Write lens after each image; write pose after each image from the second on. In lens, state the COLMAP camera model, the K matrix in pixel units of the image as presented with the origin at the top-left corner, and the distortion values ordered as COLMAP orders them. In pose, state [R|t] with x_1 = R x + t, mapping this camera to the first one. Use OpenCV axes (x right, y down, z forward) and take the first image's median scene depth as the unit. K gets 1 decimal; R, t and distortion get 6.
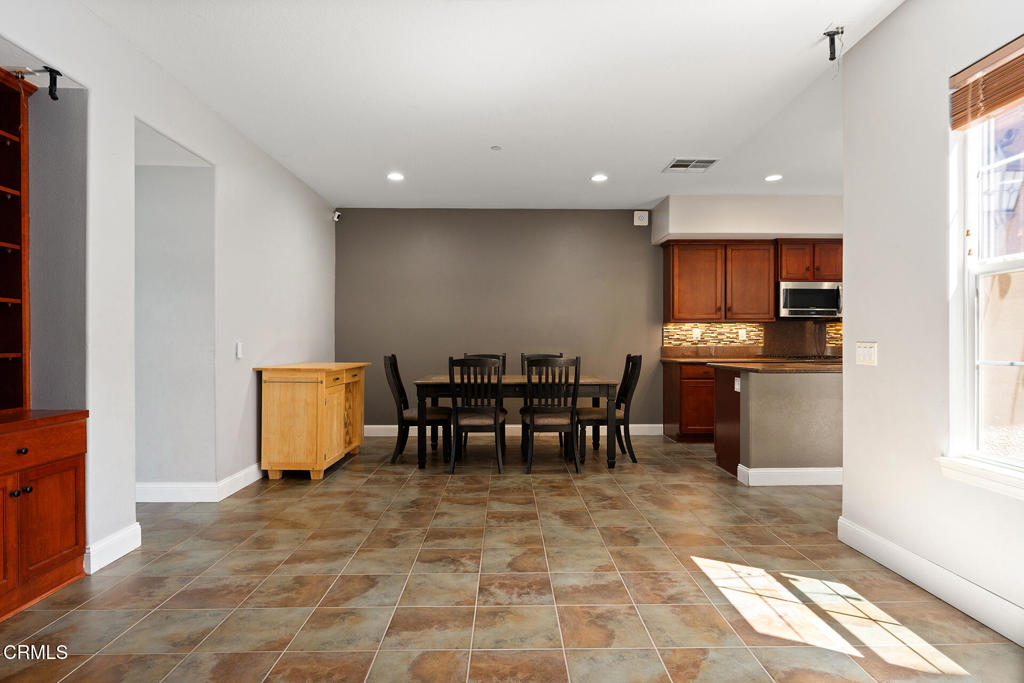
lens RADIAL K [[553.2, 0, 513.9], [0, 553.2, 344.1], [0, 0, 1]] dist [-0.006227, -0.000789]
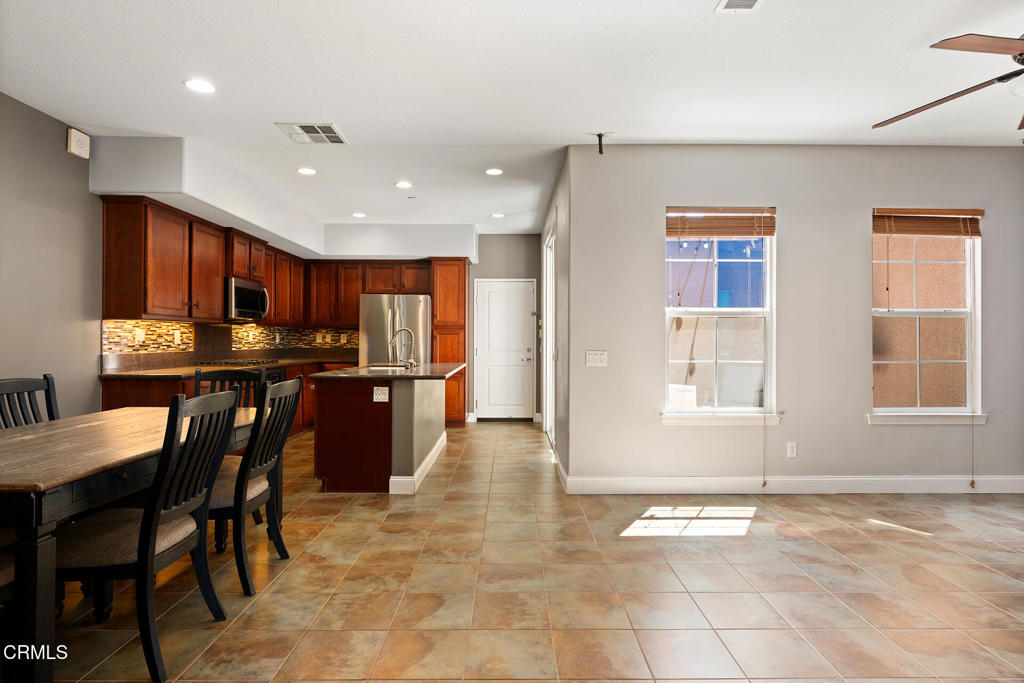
lens RADIAL K [[553.2, 0, 512.4], [0, 553.2, 339.5], [0, 0, 1]] dist [-0.006227, -0.000789]
pose [[0.015086, 0.003221, 0.999881, -0.365487], [-0.002179, 0.999993, -0.003189, -0.012408], [-0.999884, -0.002131, 0.015093, 0.514980]]
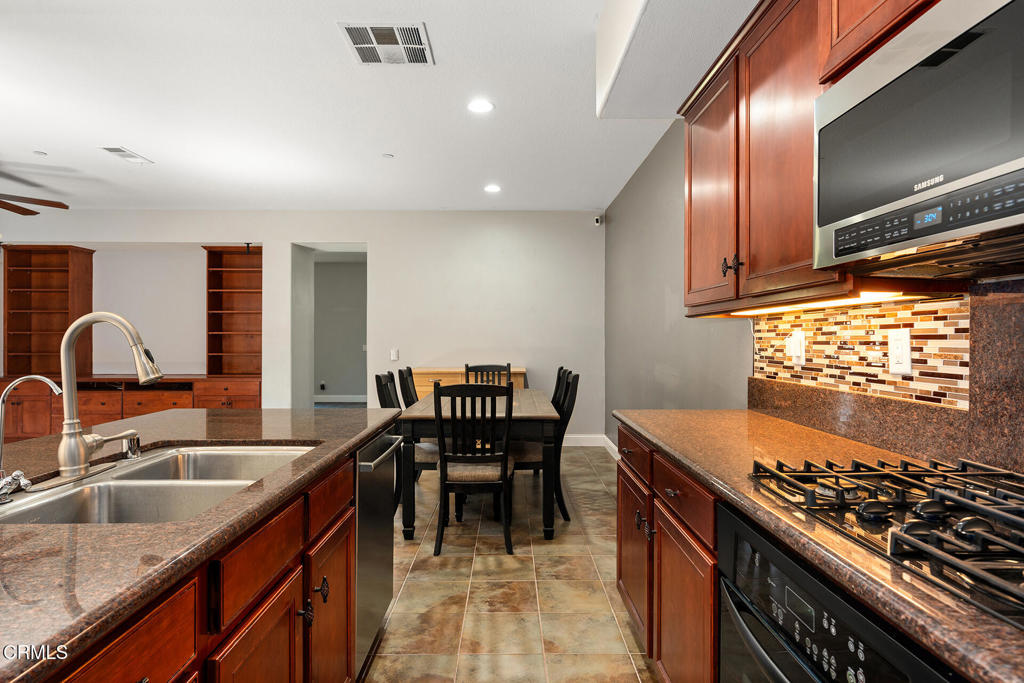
lens RADIAL K [[569.5, 0, 511.5], [0, 569.5, 339.0], [0, 0, 1]] dist [0.001043, 0.000141]
pose [[-0.015823, 0.004988, -0.999862, 0.663133], [-0.018242, 0.999820, 0.005276, -0.020807], [0.999708, 0.018323, -0.015729, 0.842478]]
